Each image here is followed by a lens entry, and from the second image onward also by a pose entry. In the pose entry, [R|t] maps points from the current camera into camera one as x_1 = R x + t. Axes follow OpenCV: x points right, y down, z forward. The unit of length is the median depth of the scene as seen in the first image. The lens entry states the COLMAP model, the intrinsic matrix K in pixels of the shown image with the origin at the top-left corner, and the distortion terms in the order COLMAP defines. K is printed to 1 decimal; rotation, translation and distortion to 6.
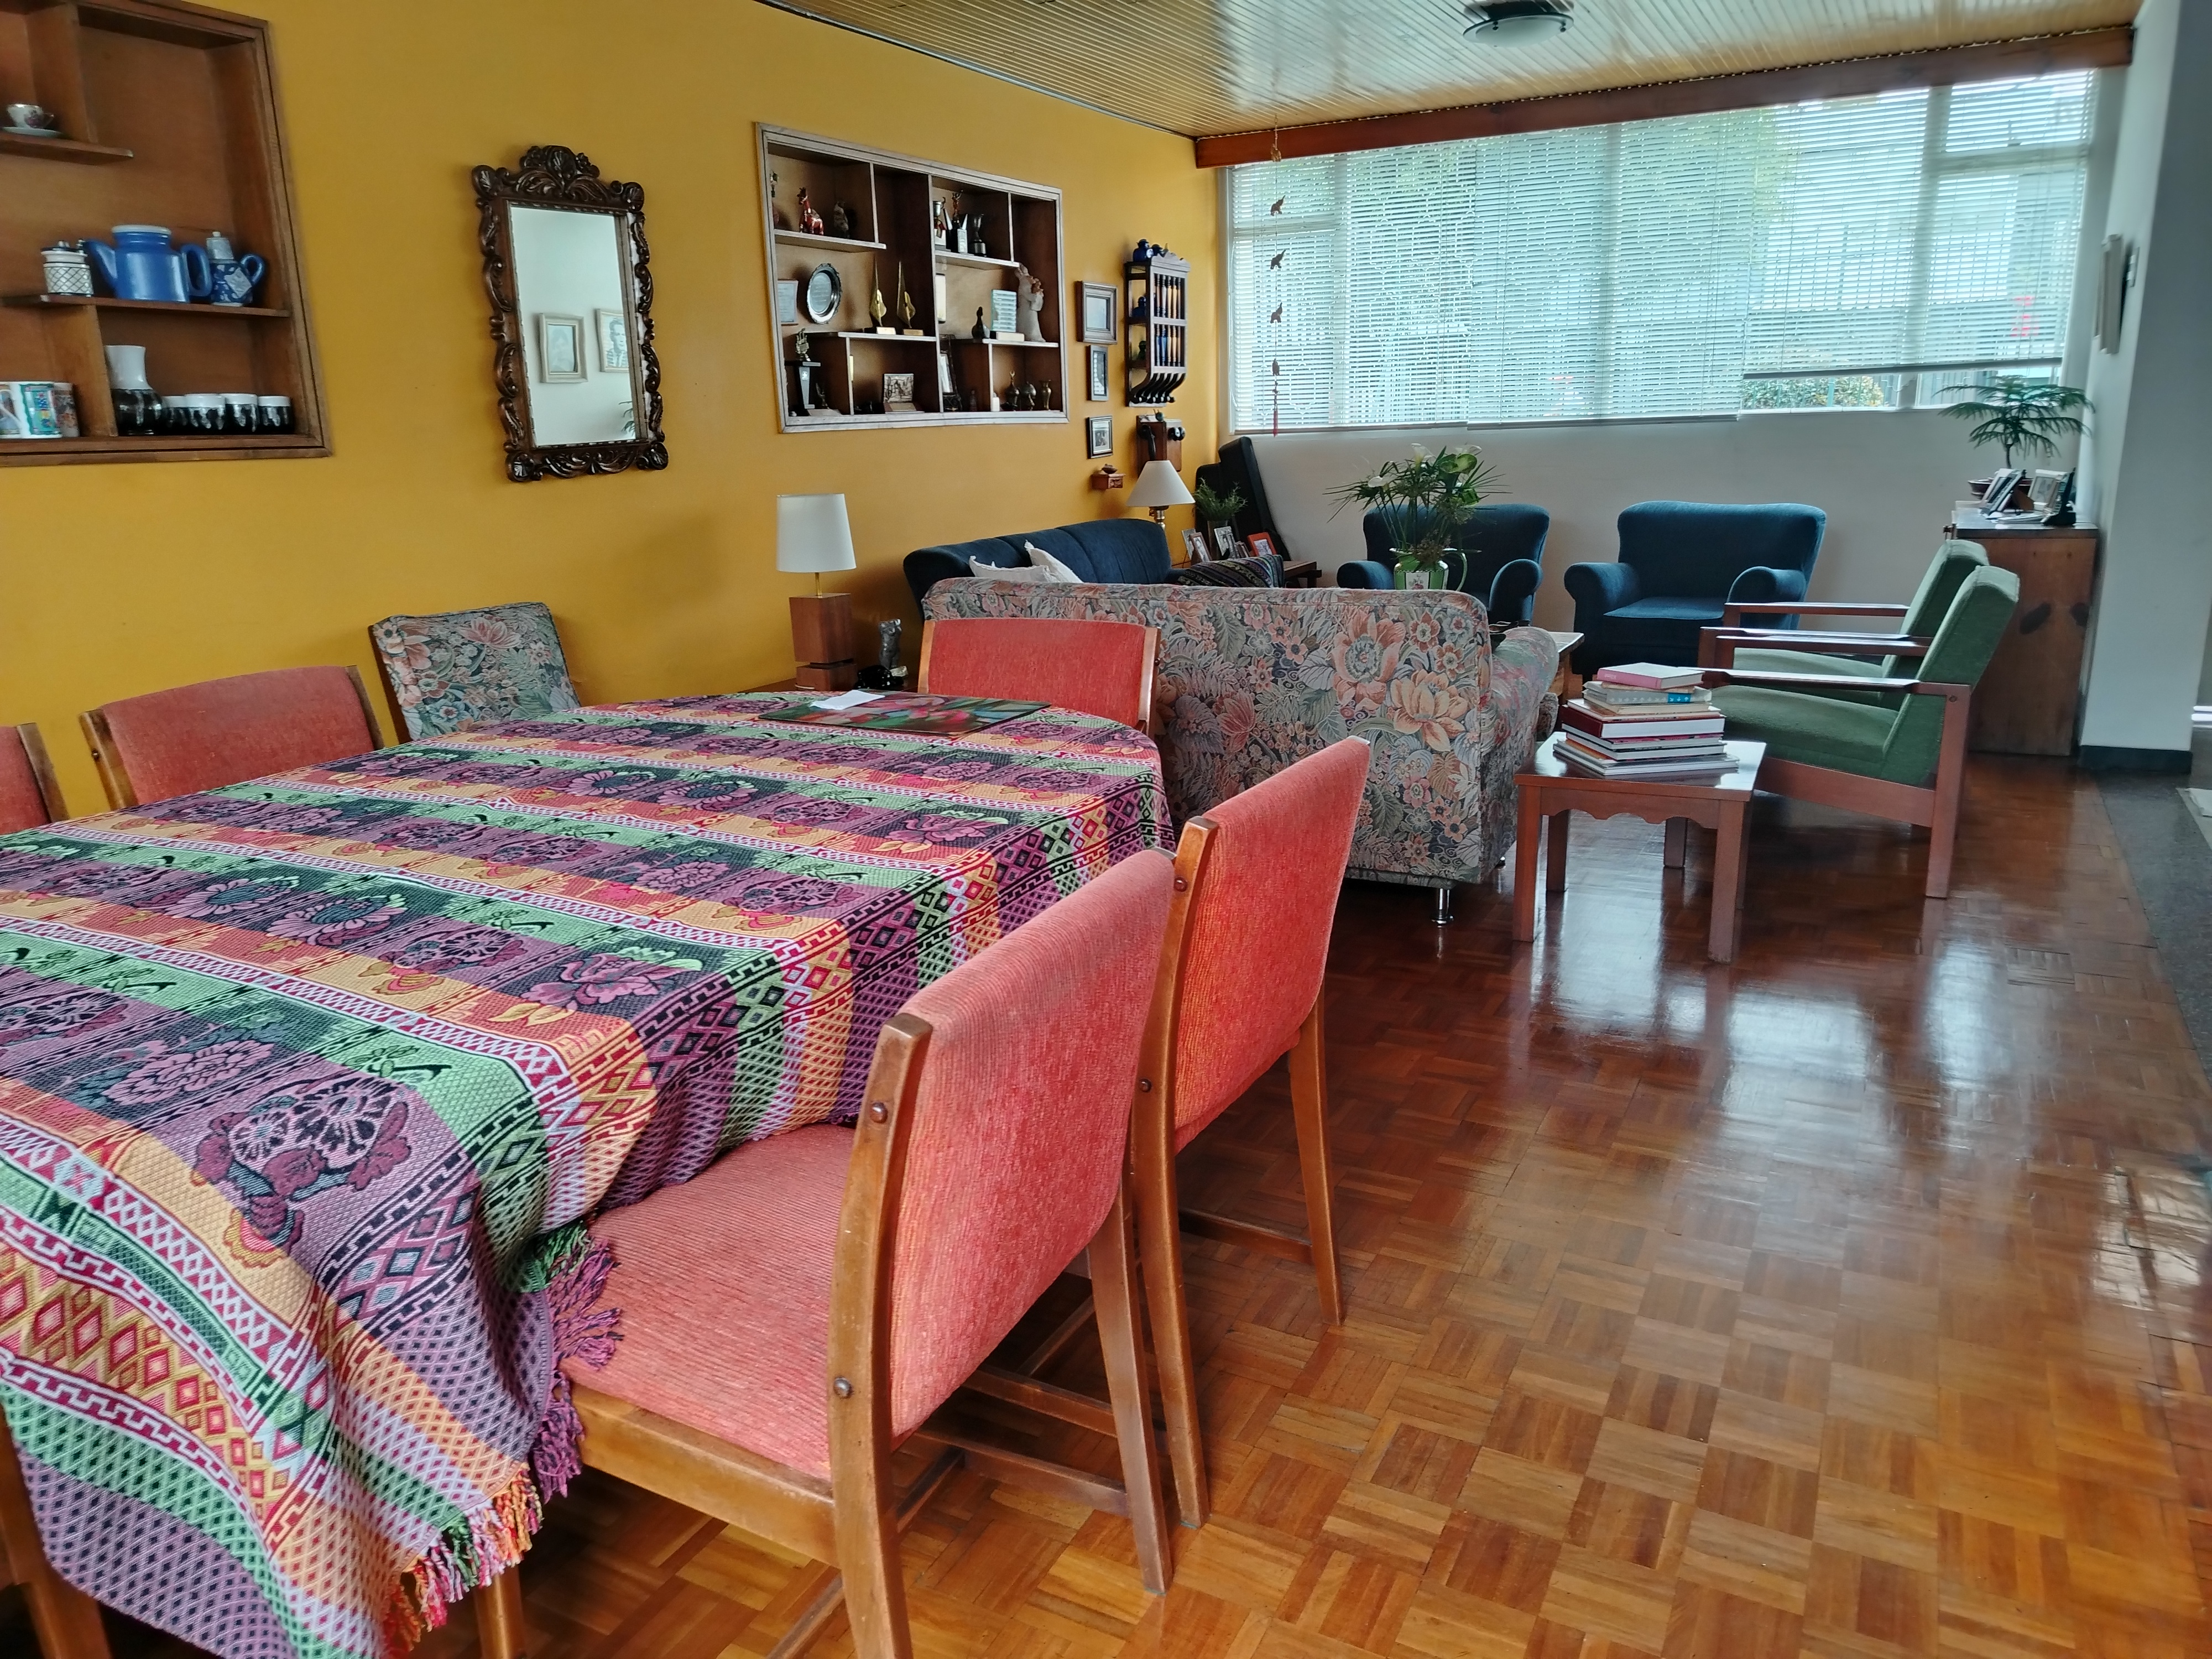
lens RADIAL K [[1560.3, 0, 1099.9], [0, 1560.3, 831.1], [0, 0, 1]] dist [0.016561, -0.013153]
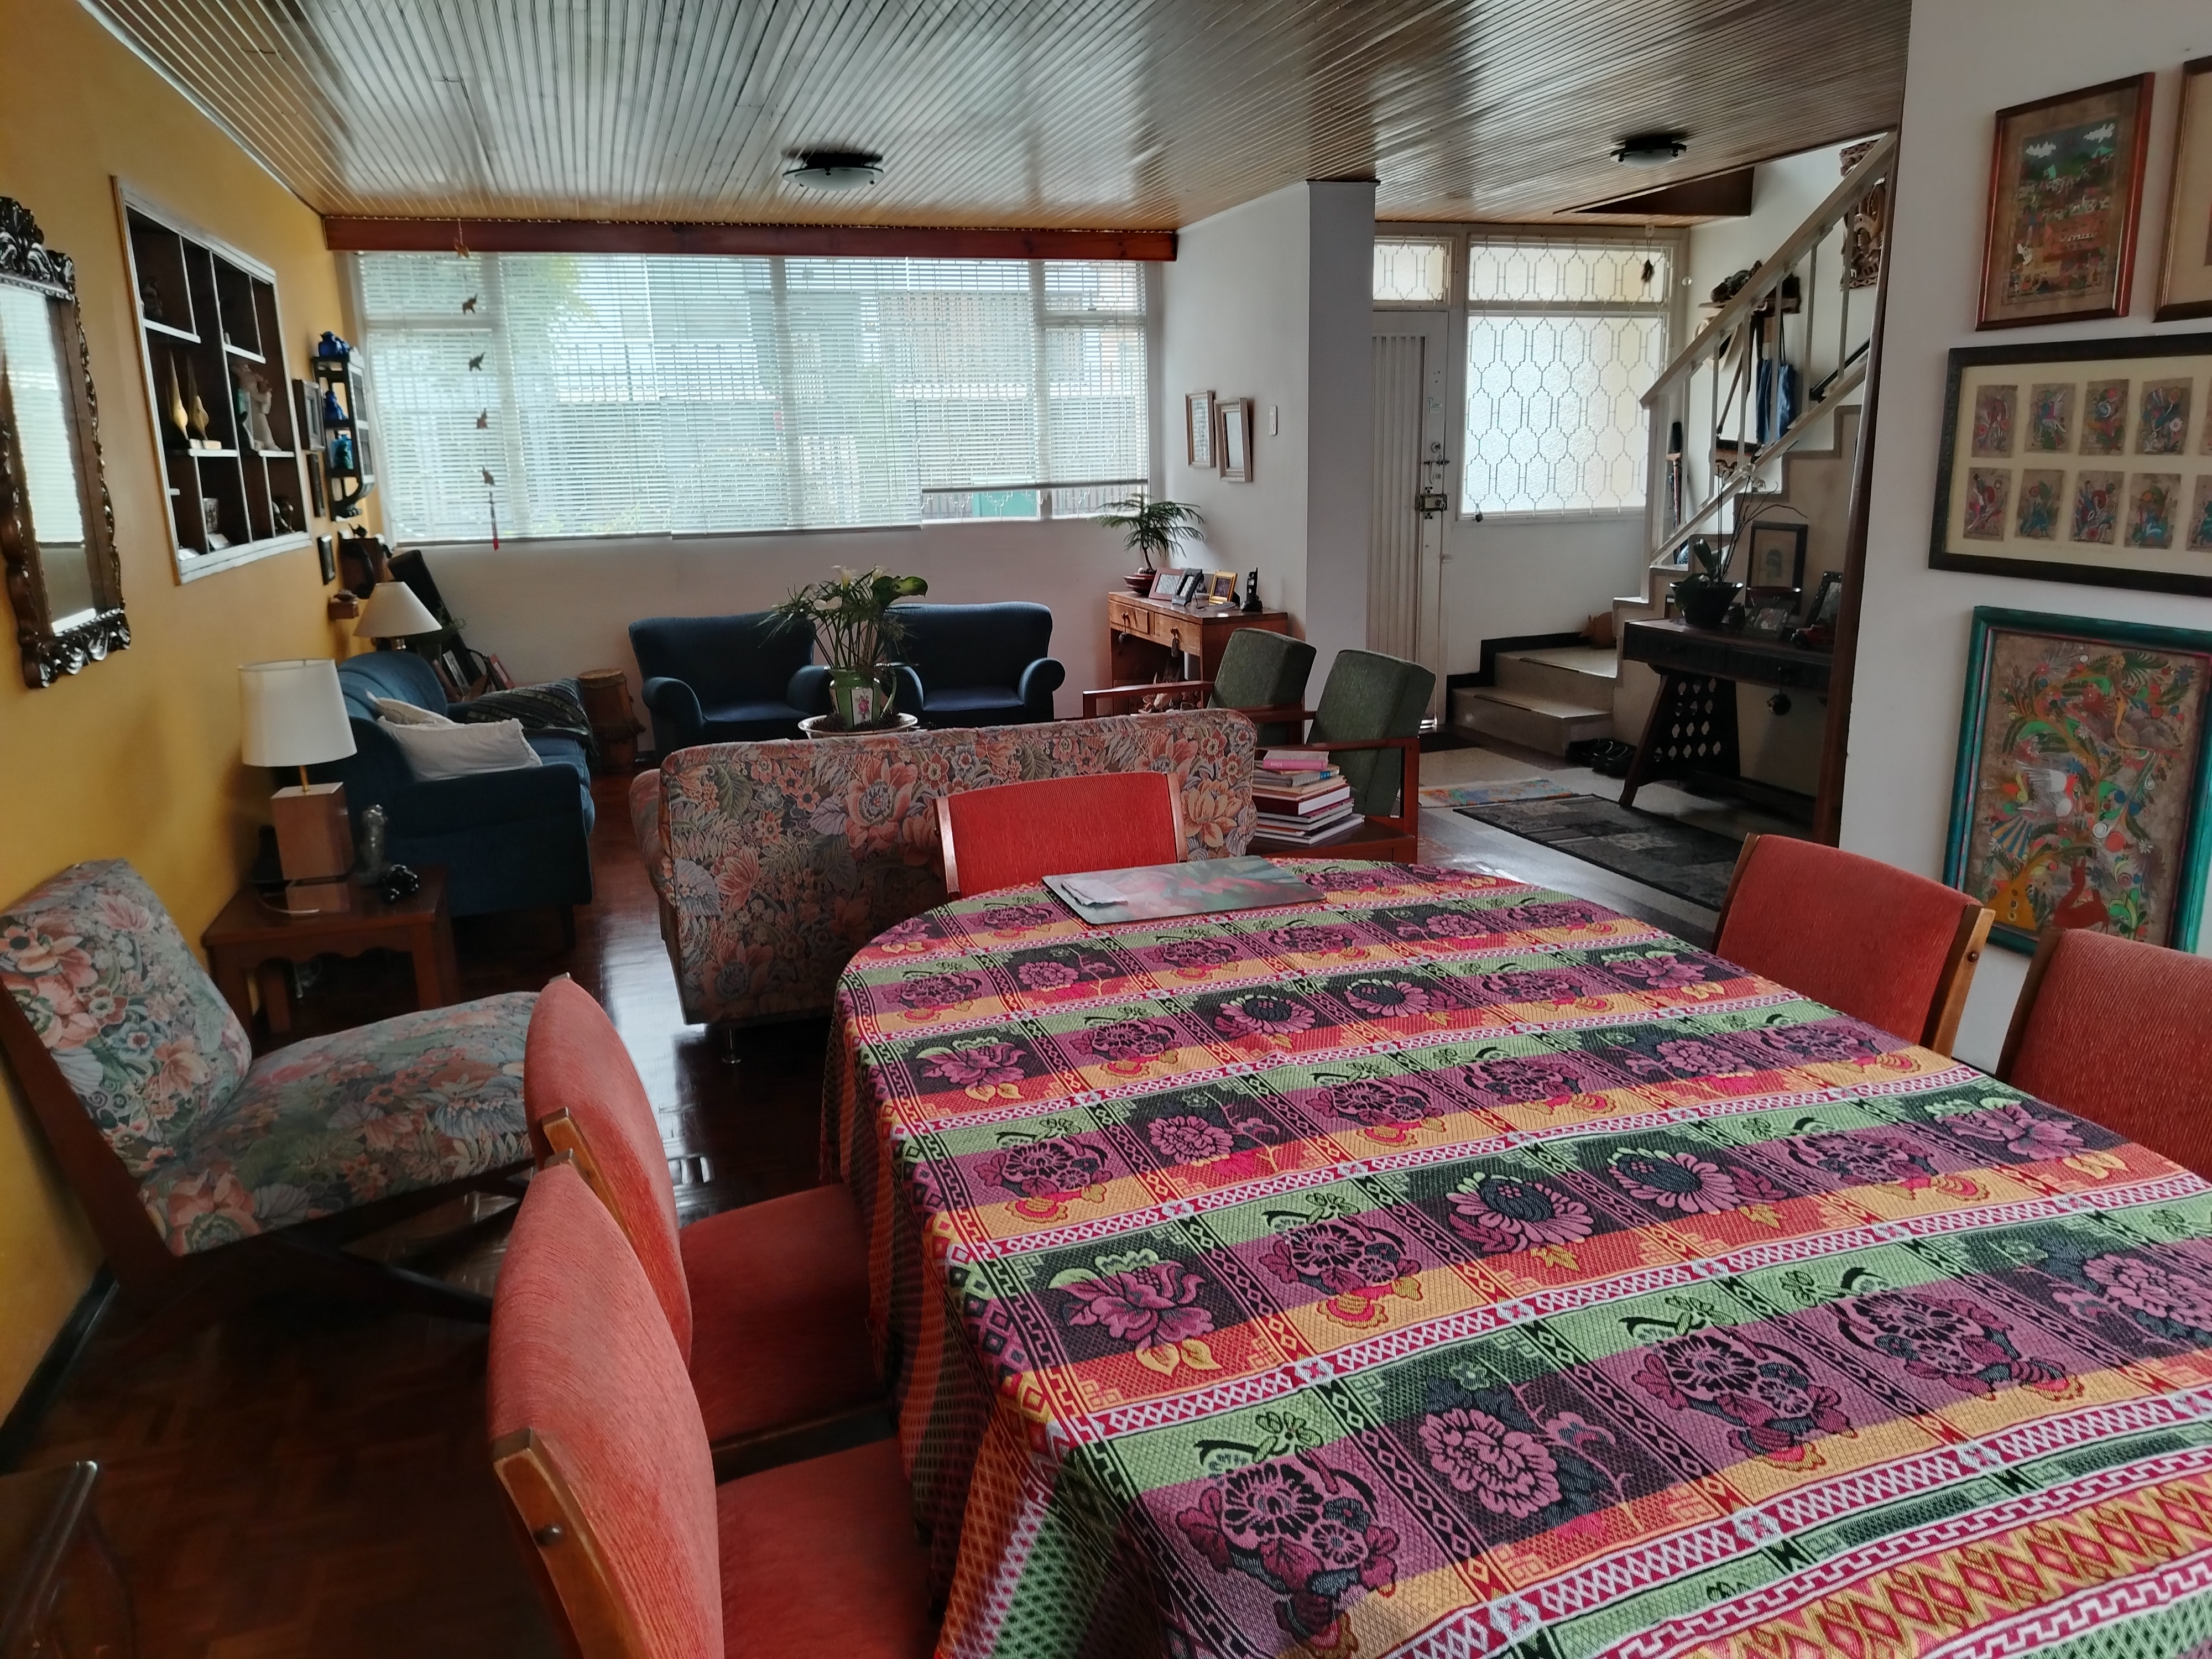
lens RADIAL K [[1560.3, 0, 1105.5], [0, 1560.3, 822.2], [0, 0, 1]] dist [0.016561, -0.013153]
pose [[0.693456, -0.154789, 0.703675, -0.641813], [0.188485, 0.981612, 0.030180, -0.119953], [-0.695408, 0.111704, 0.709880, 0.250430]]
